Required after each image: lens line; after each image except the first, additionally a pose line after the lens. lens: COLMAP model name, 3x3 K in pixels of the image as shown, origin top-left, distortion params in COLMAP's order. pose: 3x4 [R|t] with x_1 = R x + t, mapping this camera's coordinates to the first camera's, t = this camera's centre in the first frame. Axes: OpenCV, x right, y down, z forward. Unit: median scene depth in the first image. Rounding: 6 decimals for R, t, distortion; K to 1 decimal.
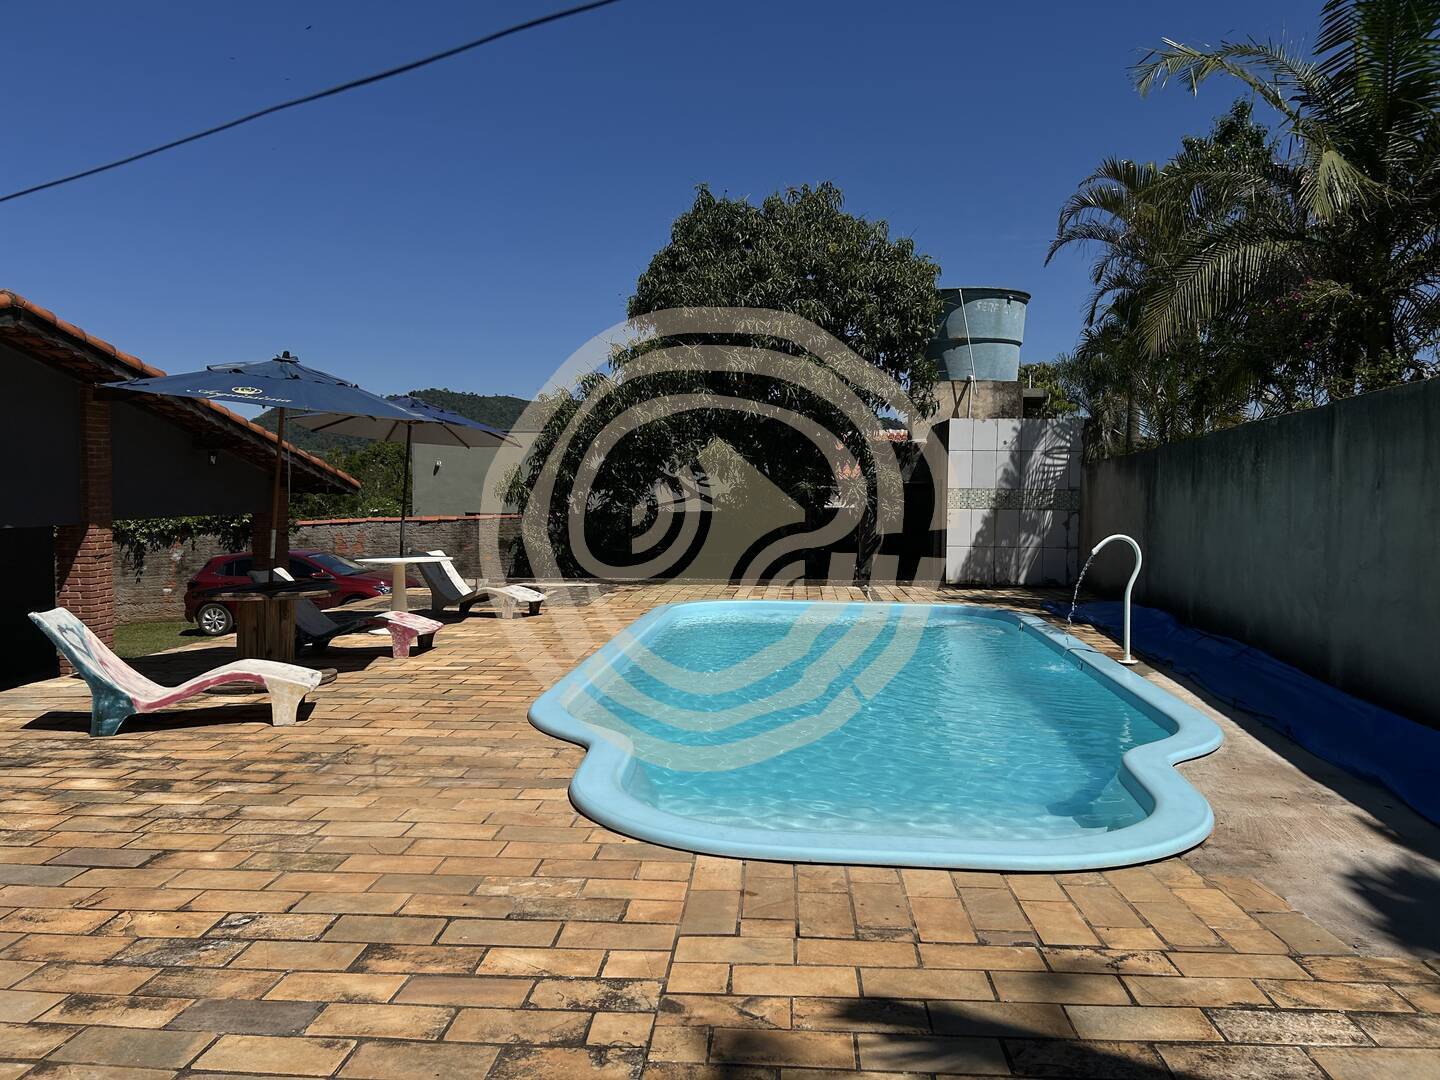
lens RADIAL K [[1081.3, 0, 716.4], [0, 1081.3, 539.2], [0, 0, 1]] dist [0.061026, -0.082943]
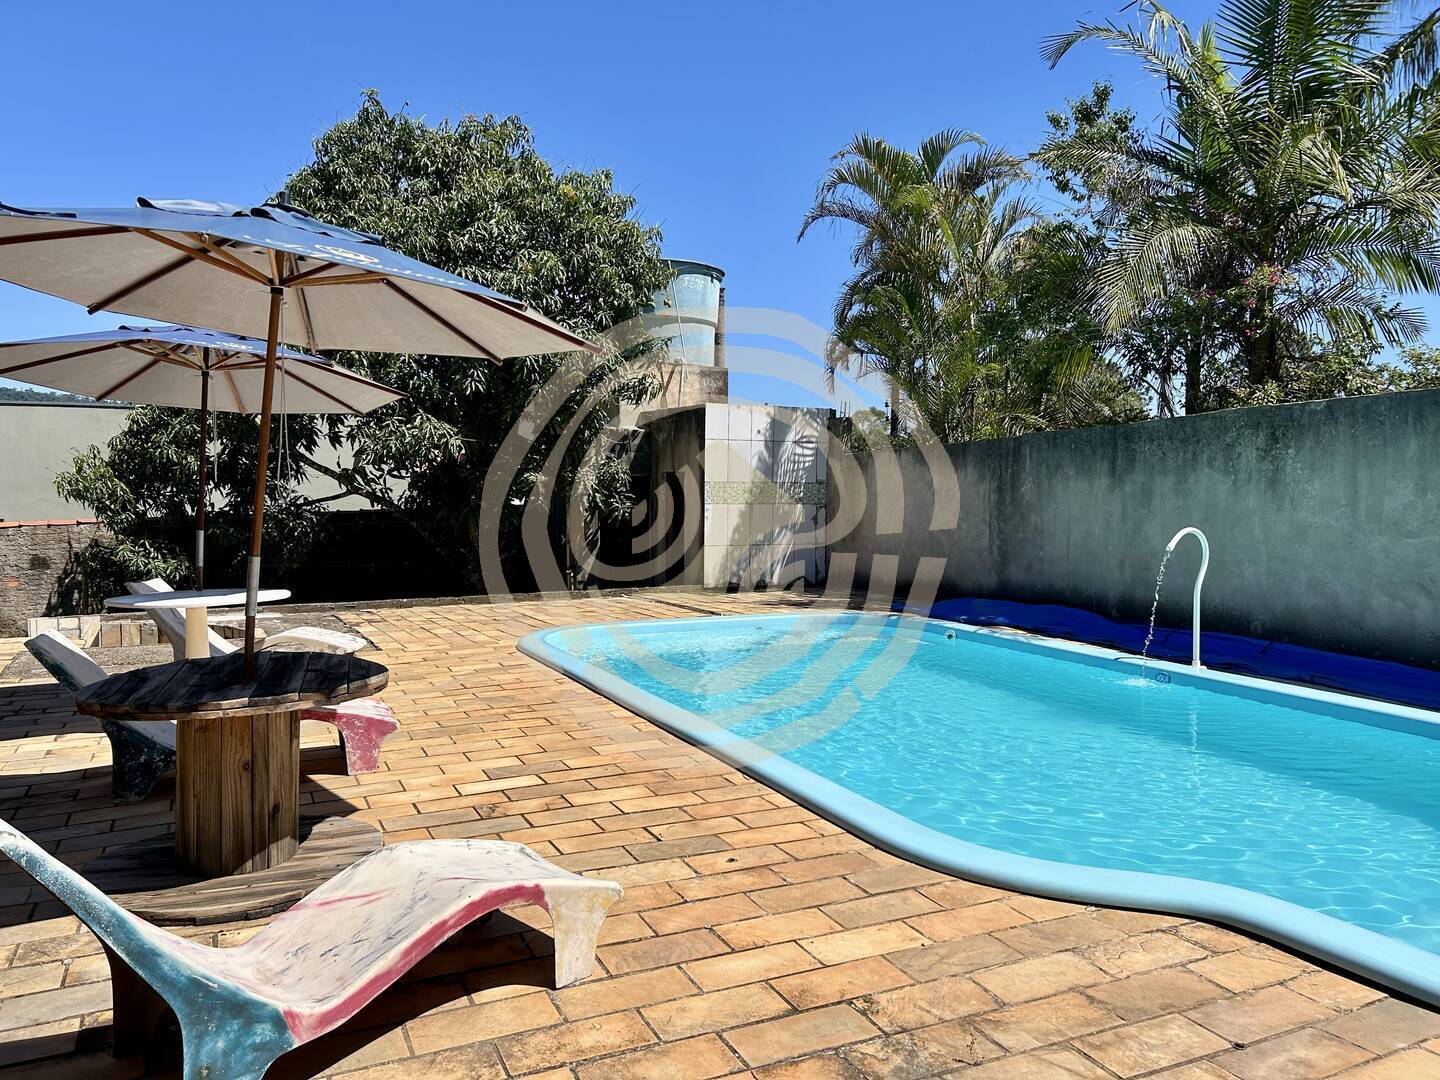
lens RADIAL K [[1081.3, 0, 716.4], [0, 1081.3, 539.2], [0, 0, 1]] dist [0.061026, -0.082943]
pose [[0.867003, -0.028664, 0.497477, -0.332748], [0.026646, 0.999583, 0.011155, -0.011582], [-0.497589, 0.003585, 0.867405, 0.334135]]
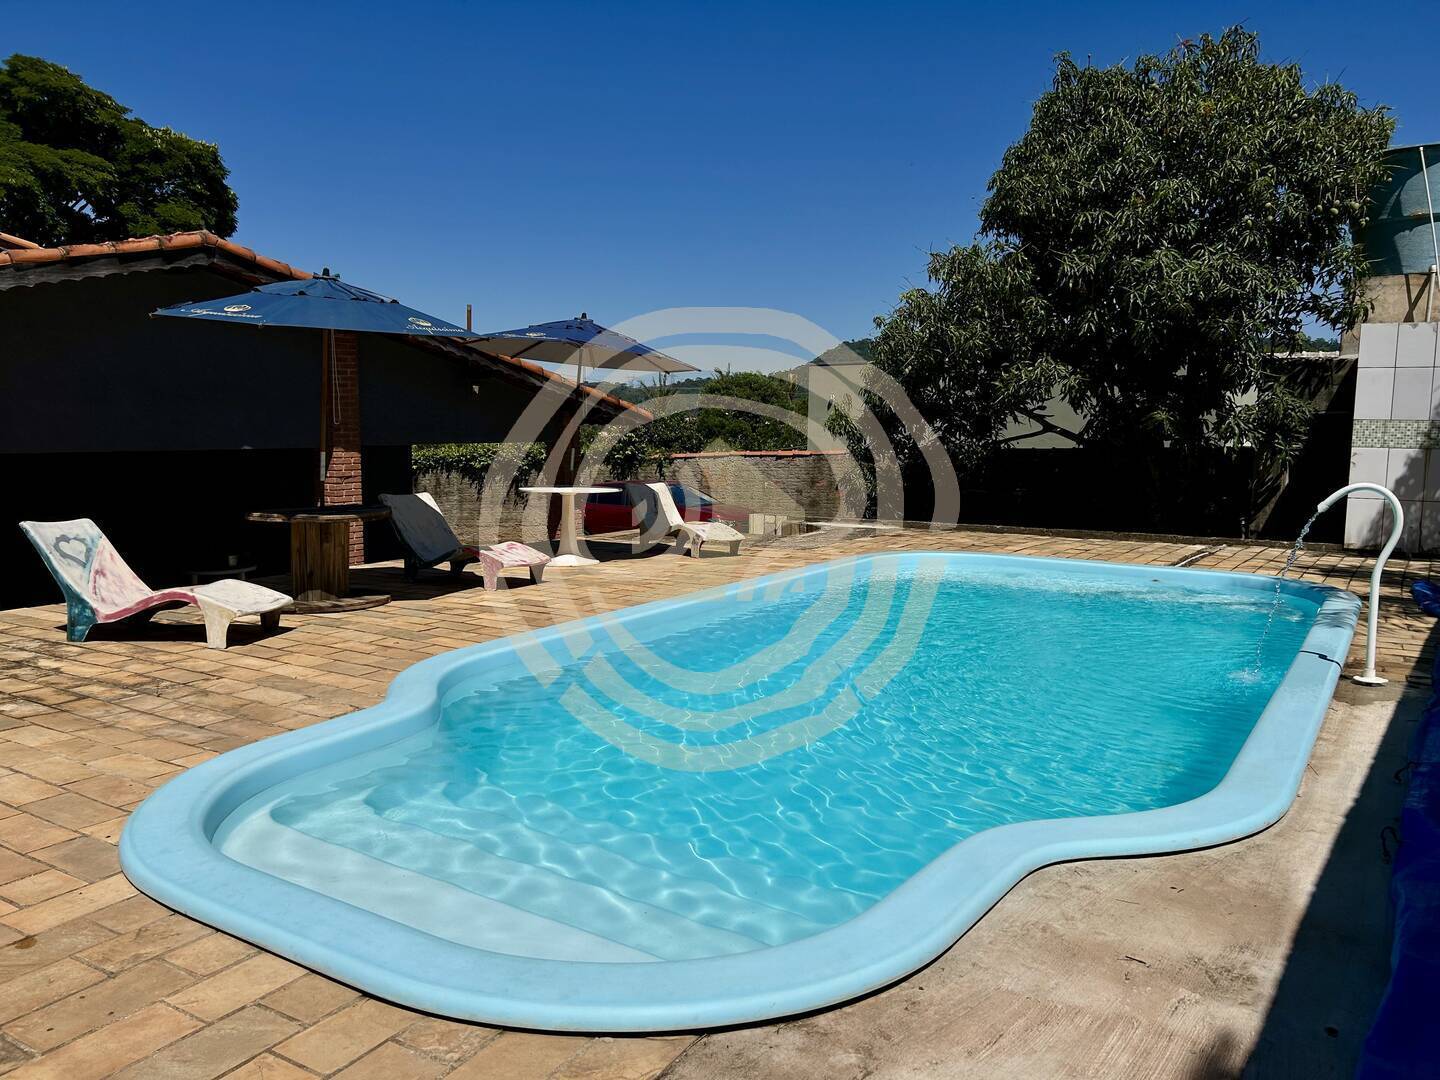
lens RADIAL K [[1081.3, 0, 716.4], [0, 1081.3, 539.2], [0, 0, 1]] dist [0.061026, -0.082943]
pose [[0.885809, 0.052876, -0.461028, 0.264820], [-0.026498, 0.997629, 0.063508, -0.001218], [0.463293, -0.044040, 0.885110, 0.199985]]
